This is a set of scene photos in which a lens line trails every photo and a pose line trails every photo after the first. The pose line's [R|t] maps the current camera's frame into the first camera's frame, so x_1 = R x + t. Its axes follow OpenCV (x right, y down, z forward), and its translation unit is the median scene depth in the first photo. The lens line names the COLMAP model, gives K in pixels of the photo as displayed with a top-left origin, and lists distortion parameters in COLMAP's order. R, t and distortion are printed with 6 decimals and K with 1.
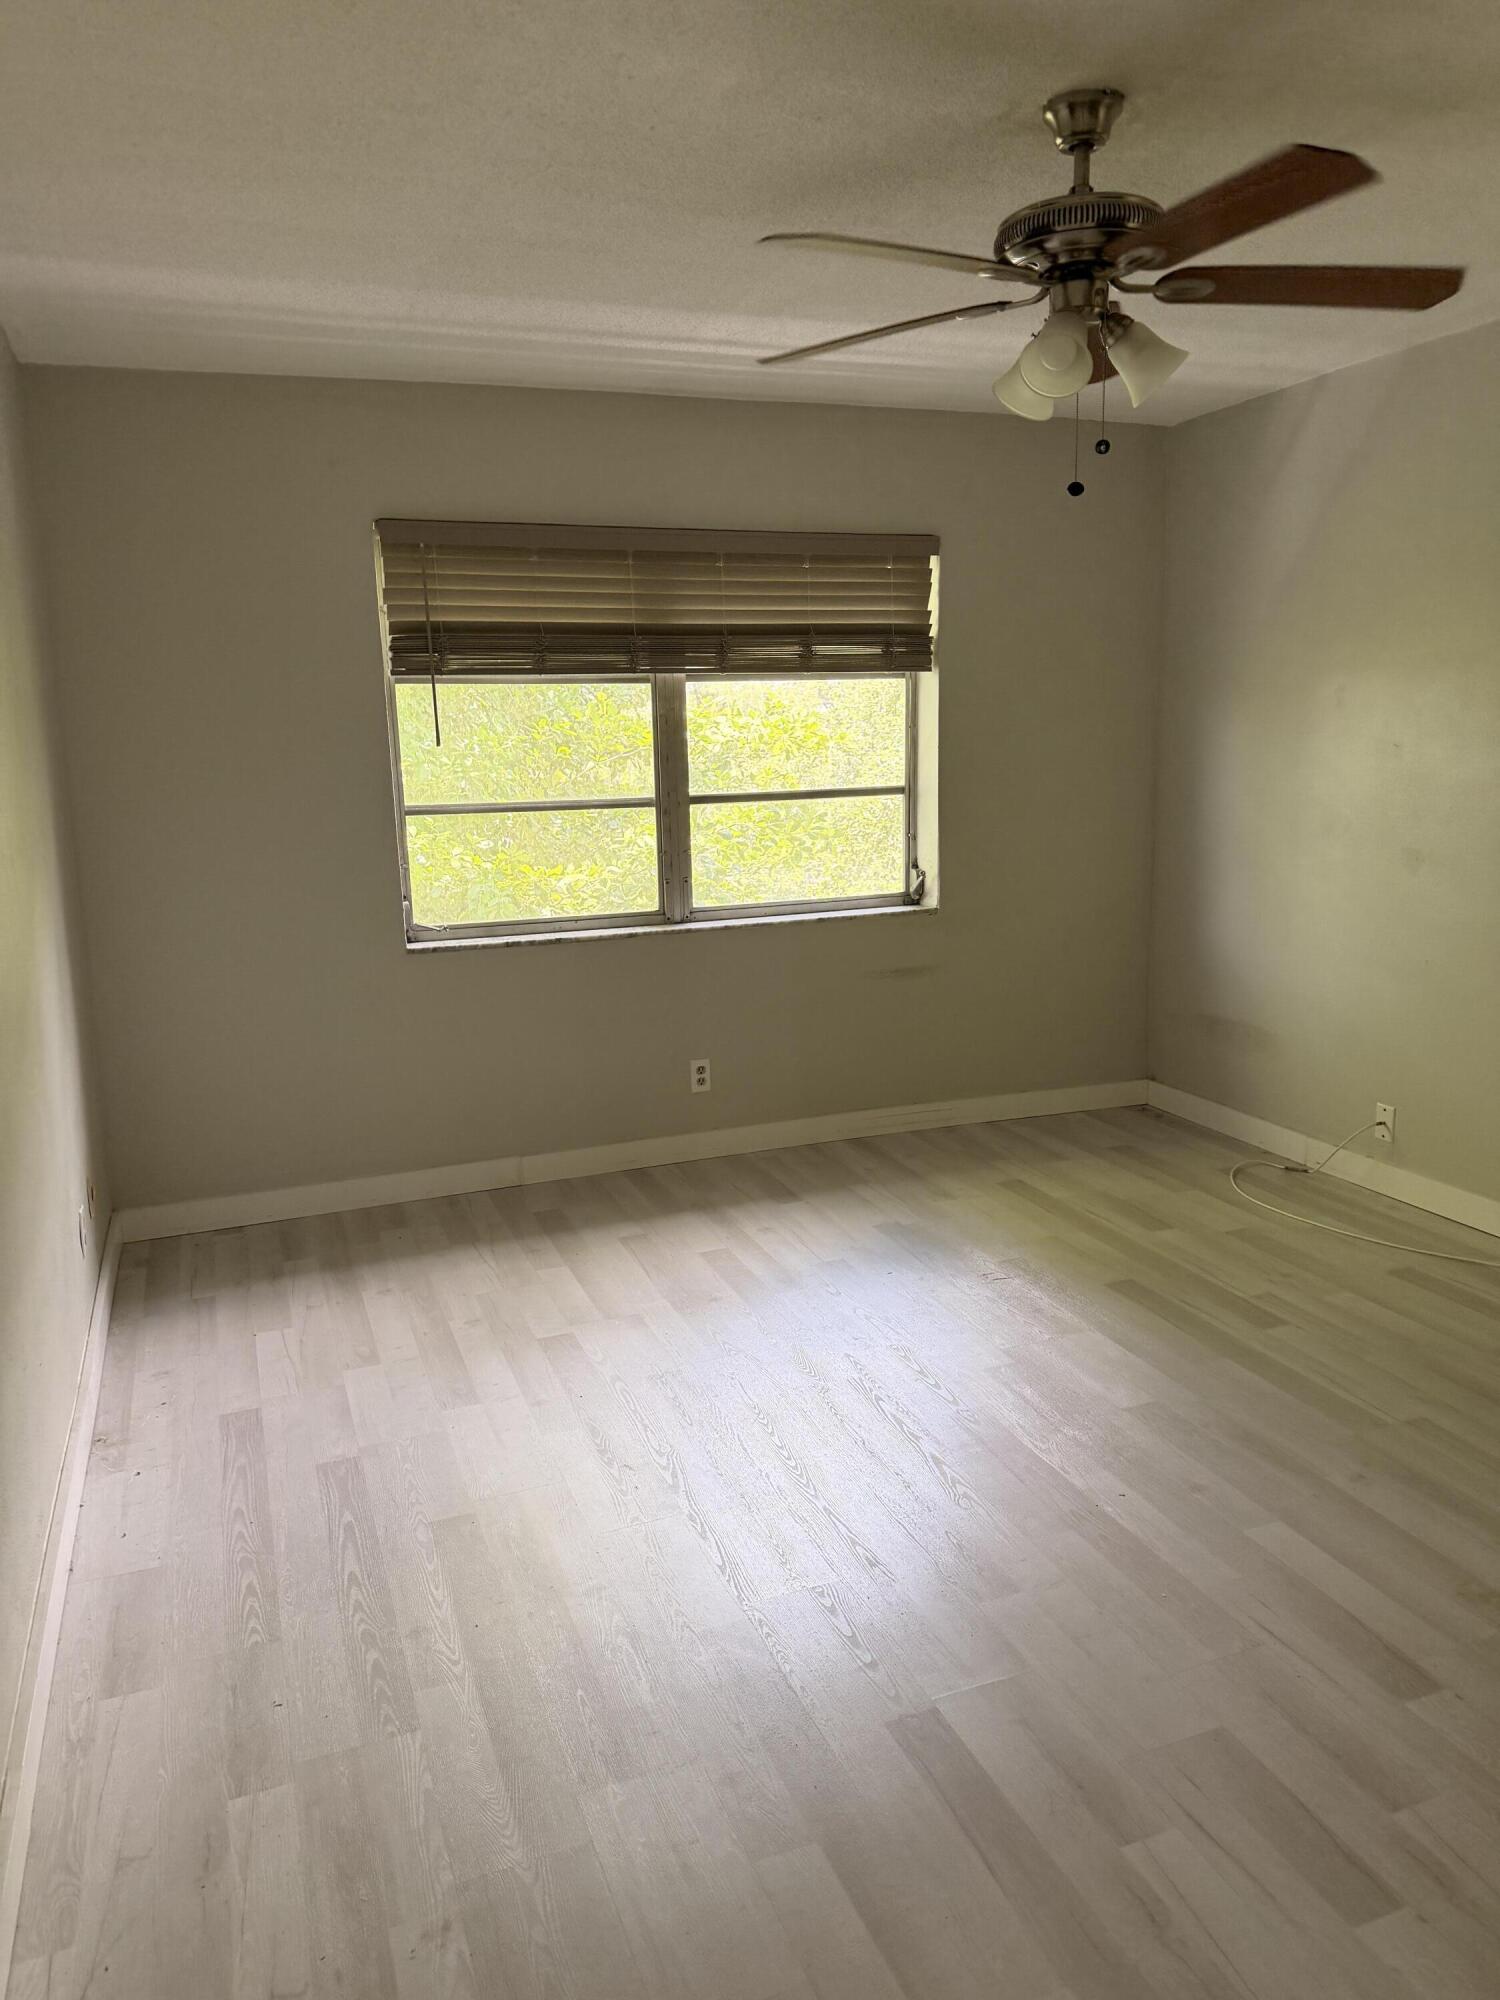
lens RADIAL K [[1402.7, 0, 750.0], [0, 1402.7, 1000.0], [0, 0, 1]] dist [0.041286, -0.054962]
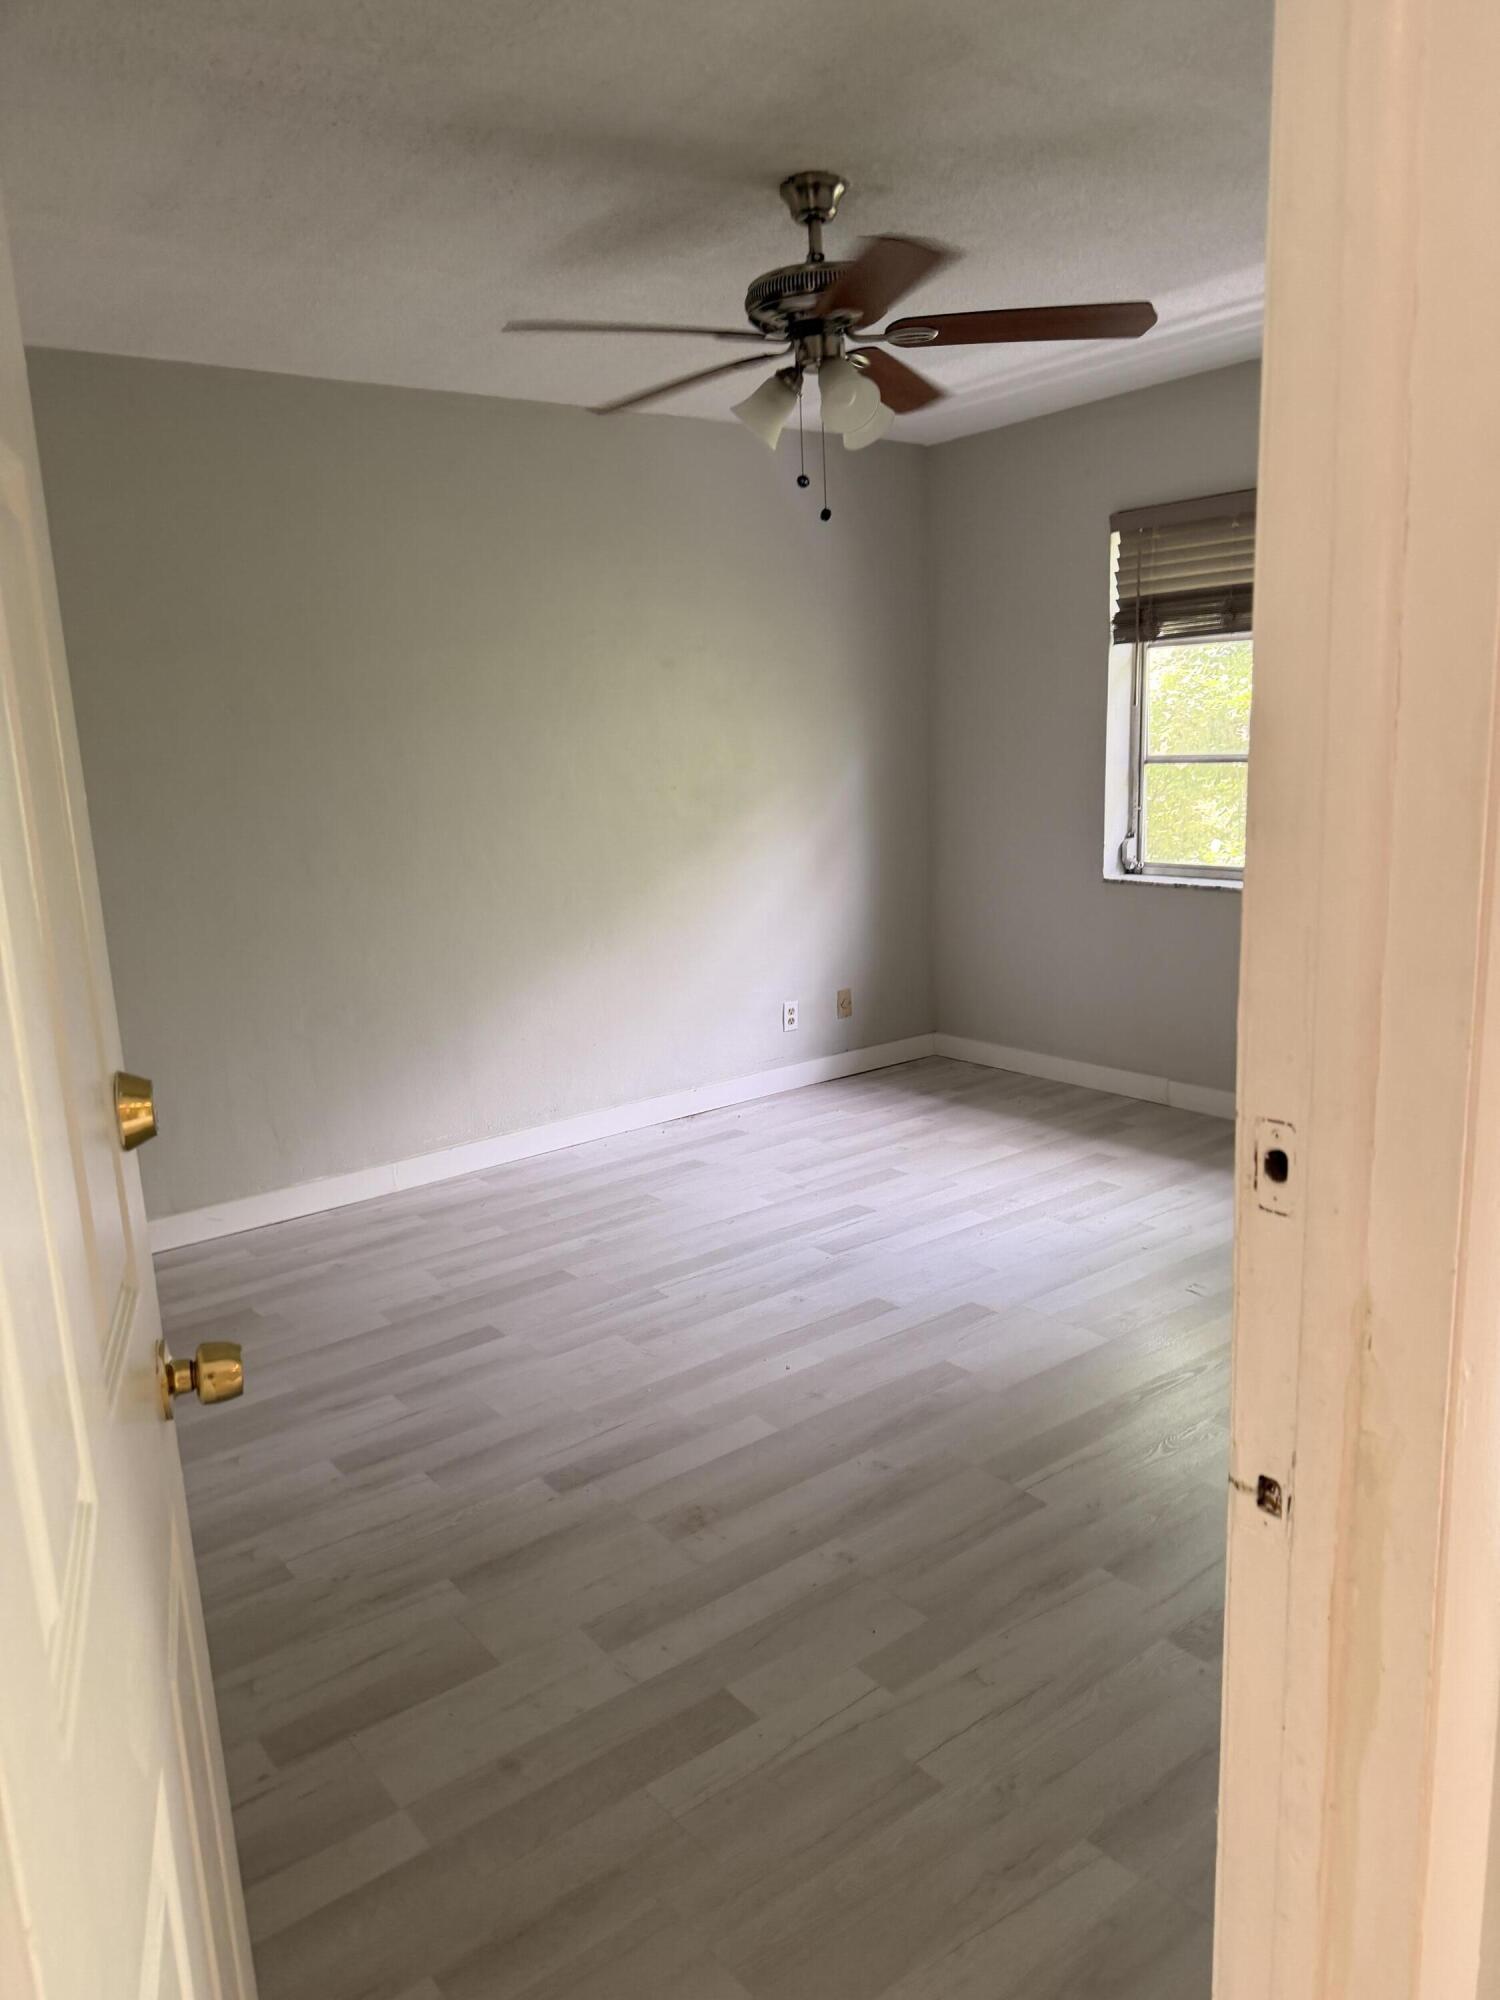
lens RADIAL K [[1384.2, 0, 750.0], [0, 1384.2, 1000.0], [0, 0, 1]] dist [0.035494, -0.159588]
pose [[0.311294, 0.206473, -0.927612, 0.877839], [-0.157510, 0.973821, 0.163900, -0.091051], [0.937169, 0.095087, 0.335667, 0.388636]]
